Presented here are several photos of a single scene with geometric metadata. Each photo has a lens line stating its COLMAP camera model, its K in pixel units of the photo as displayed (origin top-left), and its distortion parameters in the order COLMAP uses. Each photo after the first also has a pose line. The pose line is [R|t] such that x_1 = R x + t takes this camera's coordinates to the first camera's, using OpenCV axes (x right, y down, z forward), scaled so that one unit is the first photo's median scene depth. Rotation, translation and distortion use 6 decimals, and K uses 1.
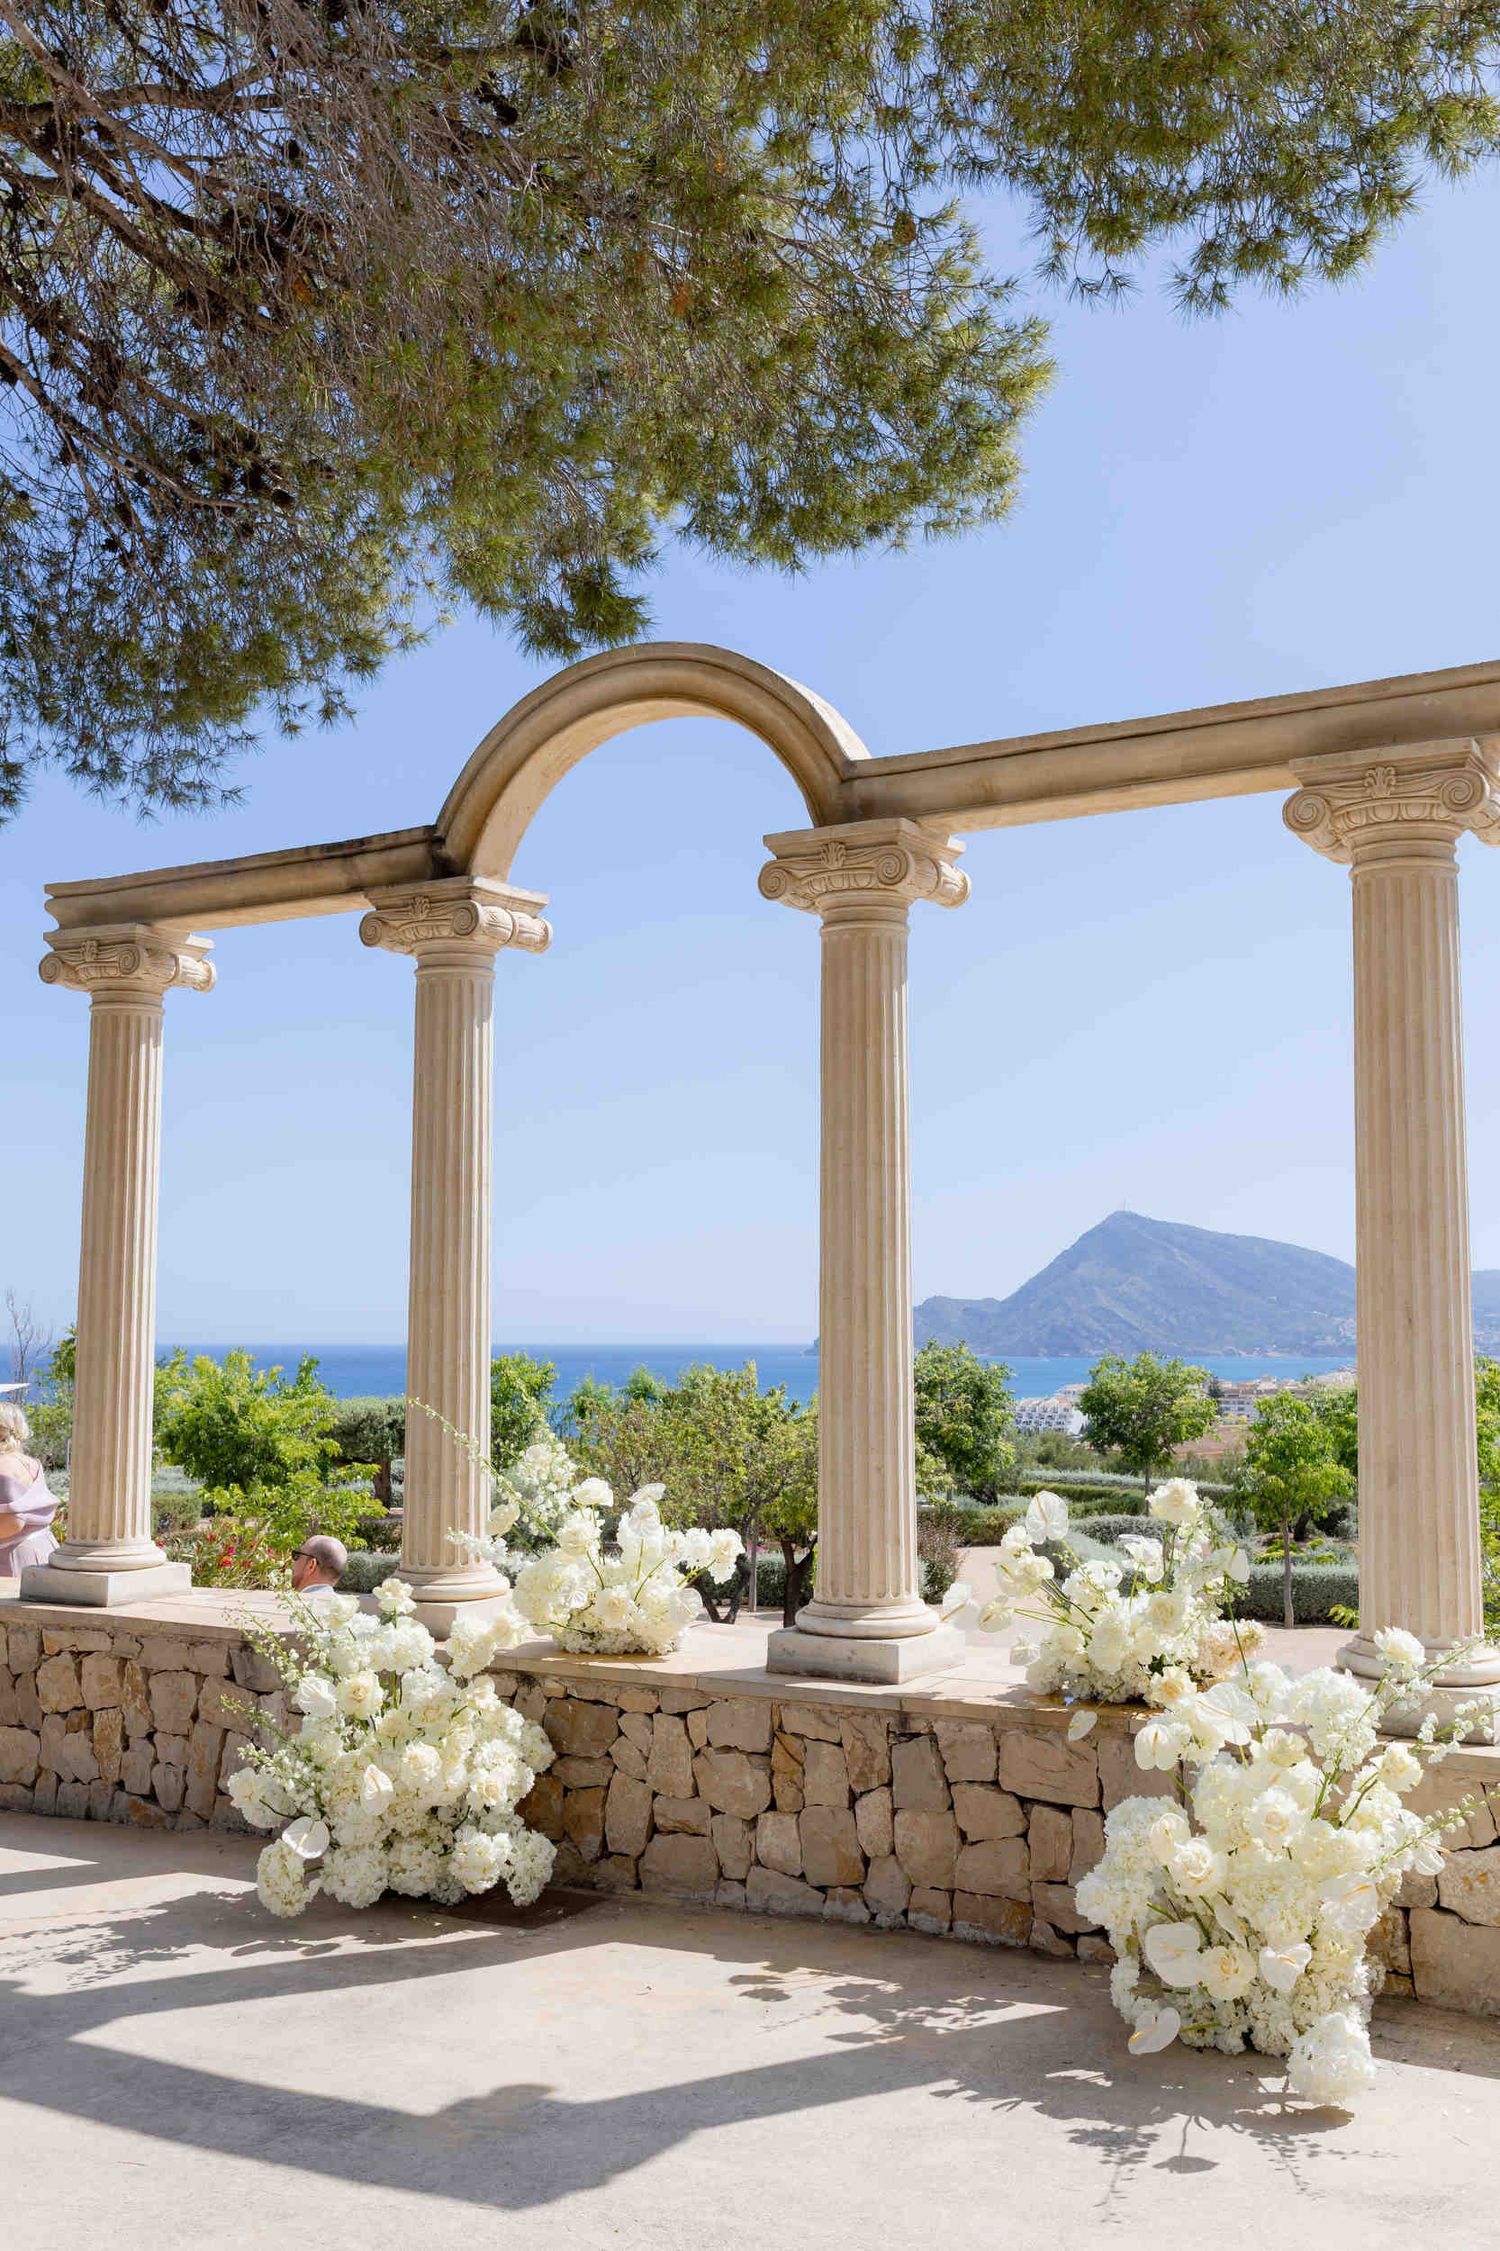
lens RADIAL K [[2138.9, 0, 750.0], [0, 2138.9, 1125.5], [0, 0, 1]] dist [0.001480, -0.001817]
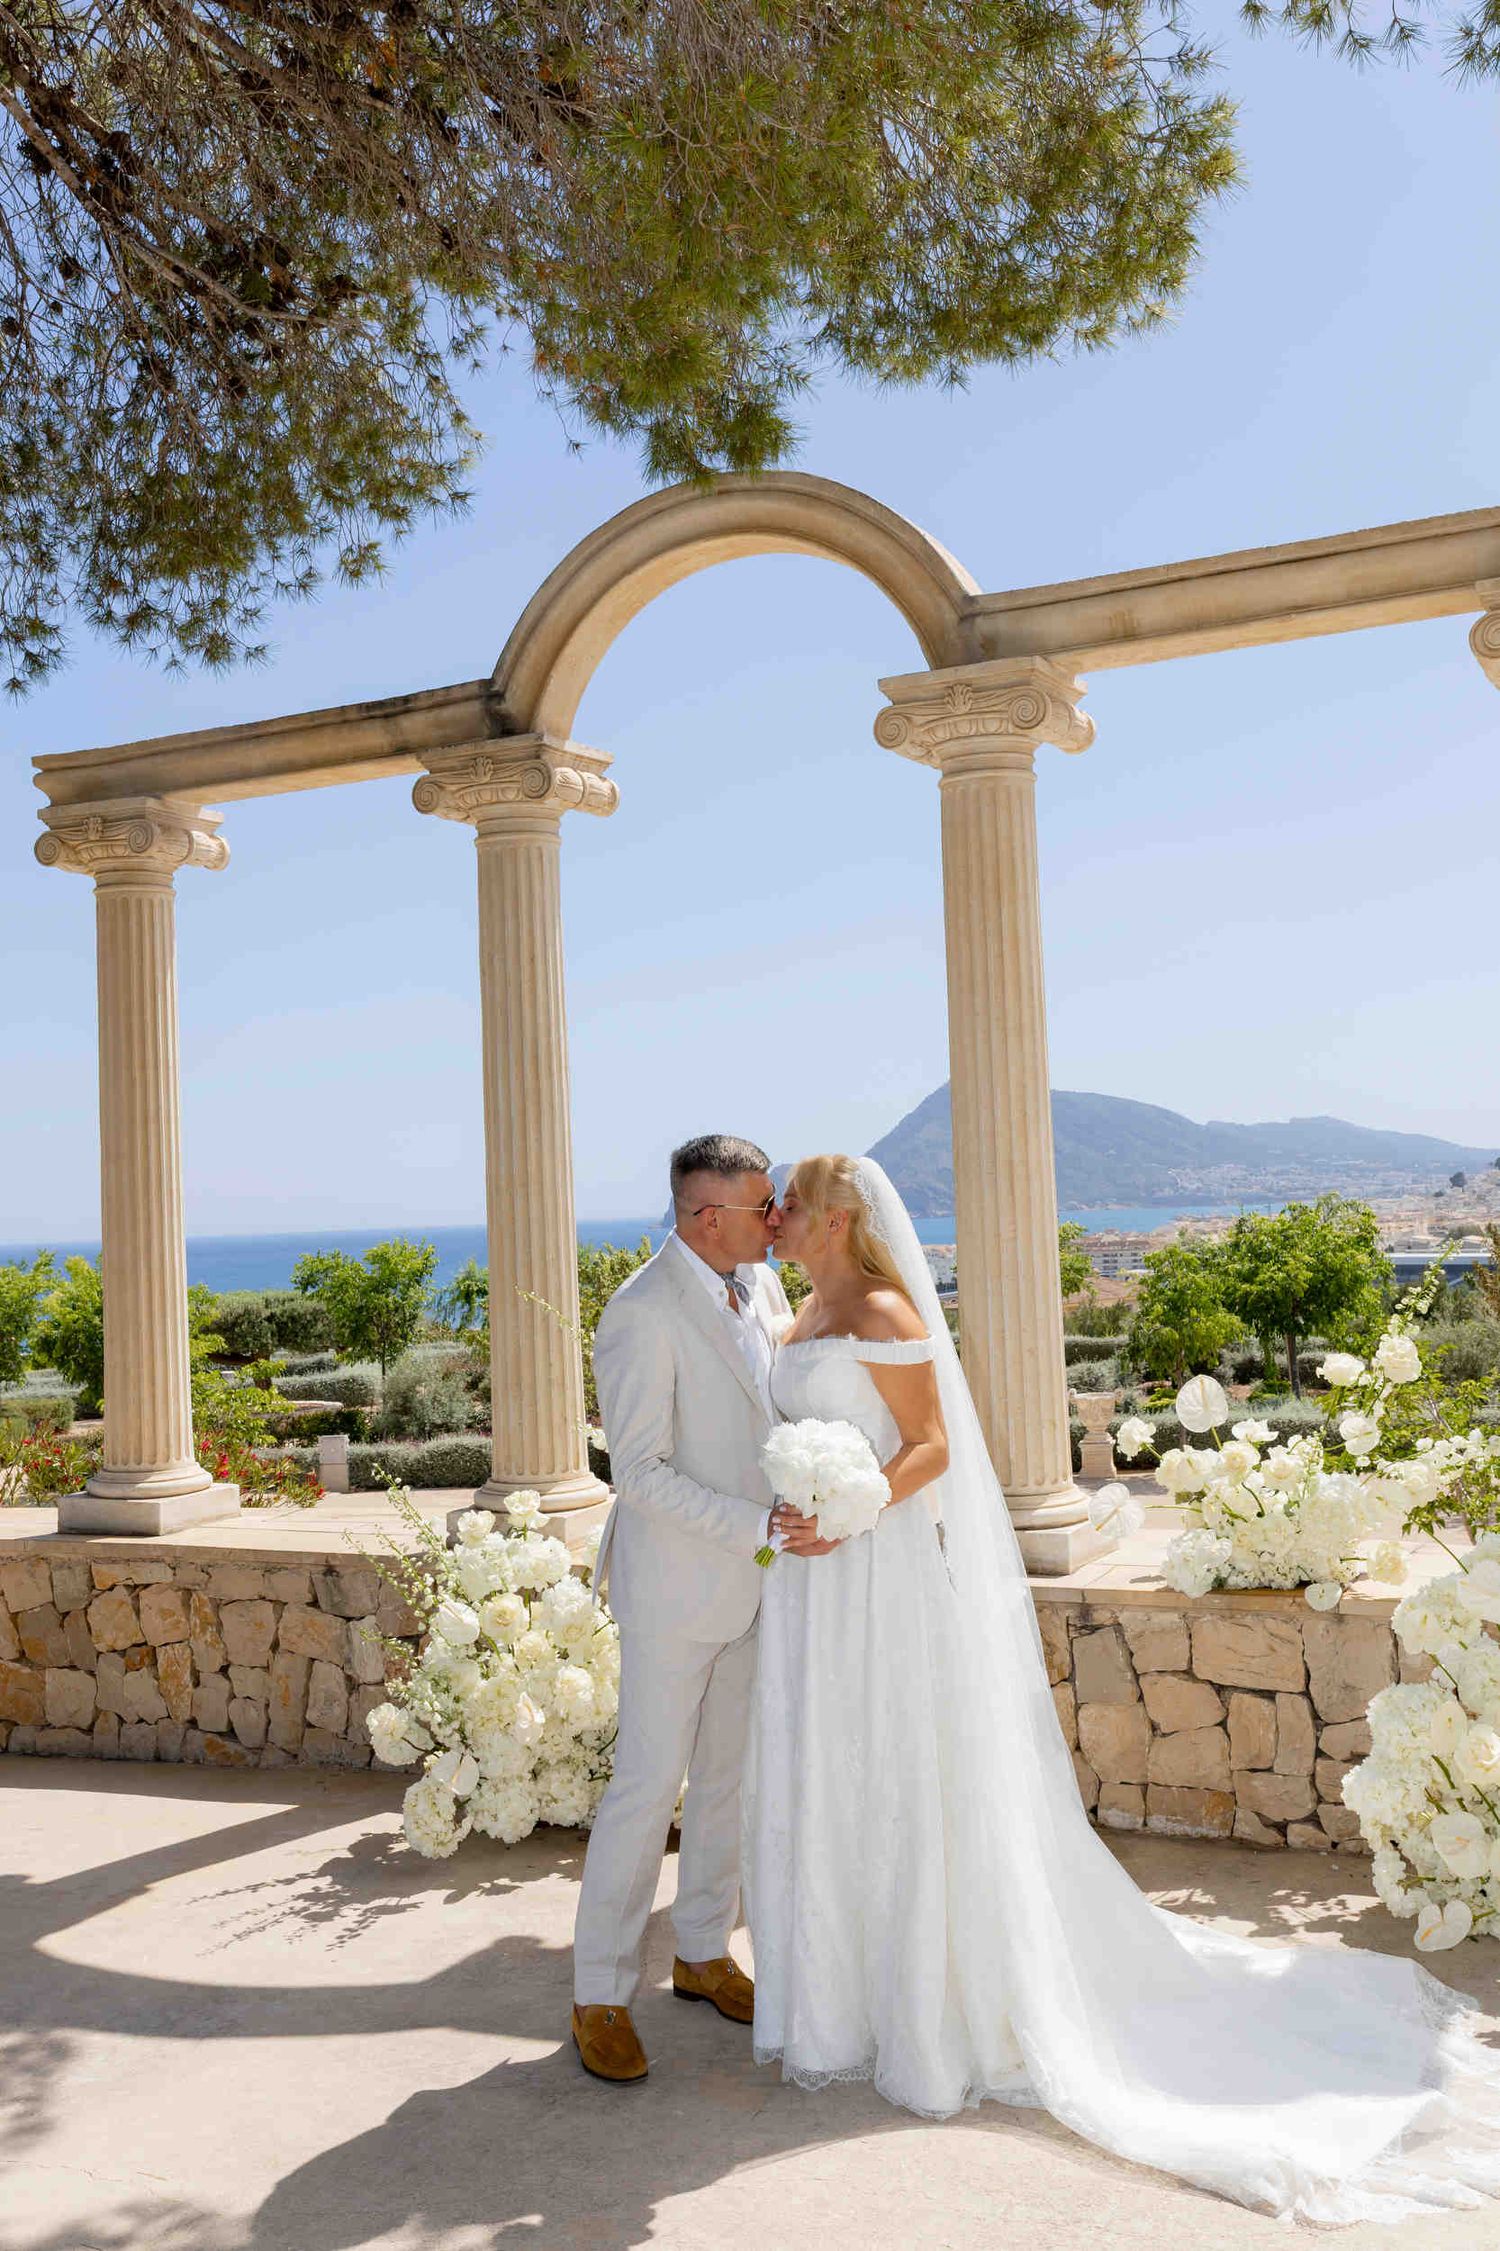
lens RADIAL K [[2144.6, 0, 777.1], [0, 2144.6, 1125.9], [0, 0, 1]] dist [0.004076, 0.002144]
pose [[0.995571, -0.040020, 0.085064, -0.120236], [0.034831, 0.997491, 0.061636, -0.001340], [-0.087317, -0.058400, 0.994467, 0.065609]]
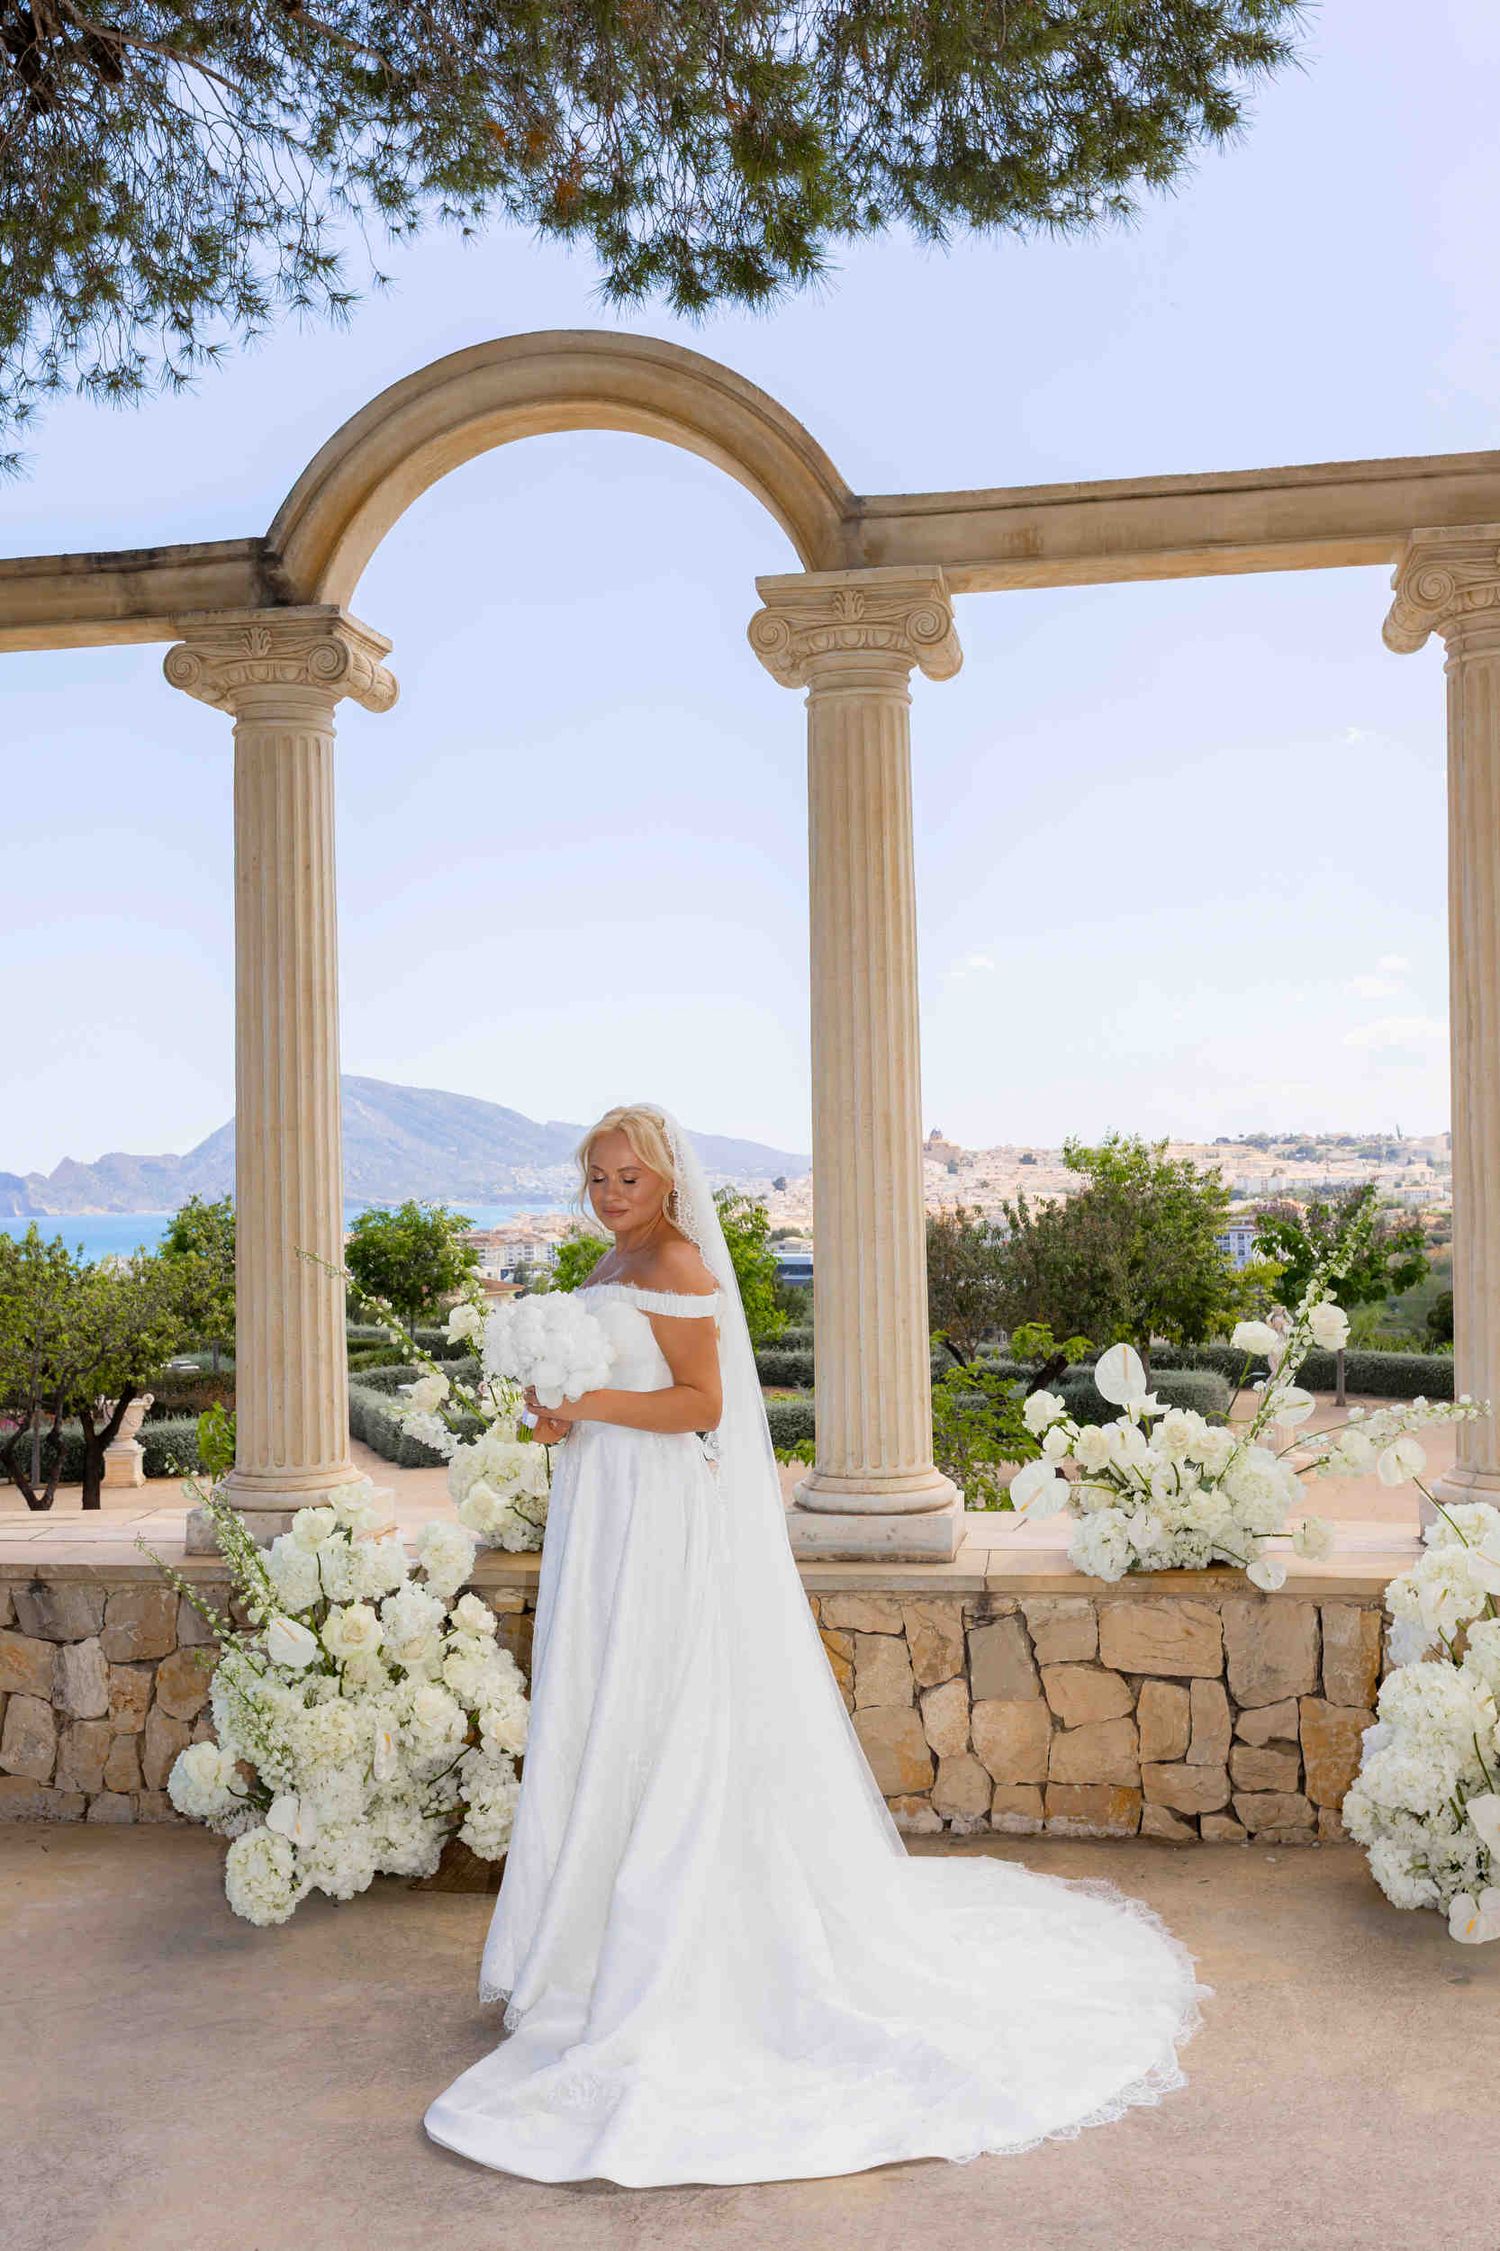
lens RADIAL K [[2138.9, 0, 750.0], [0, 2138.9, 1125.5], [0, 0, 1]] dist [0.001480, -0.001817]
pose [[0.928284, -0.011919, 0.371681, -0.299710], [-0.013582, 0.997733, 0.065917, 0.022846], [-0.371624, -0.066238, 0.926017, 0.205240]]
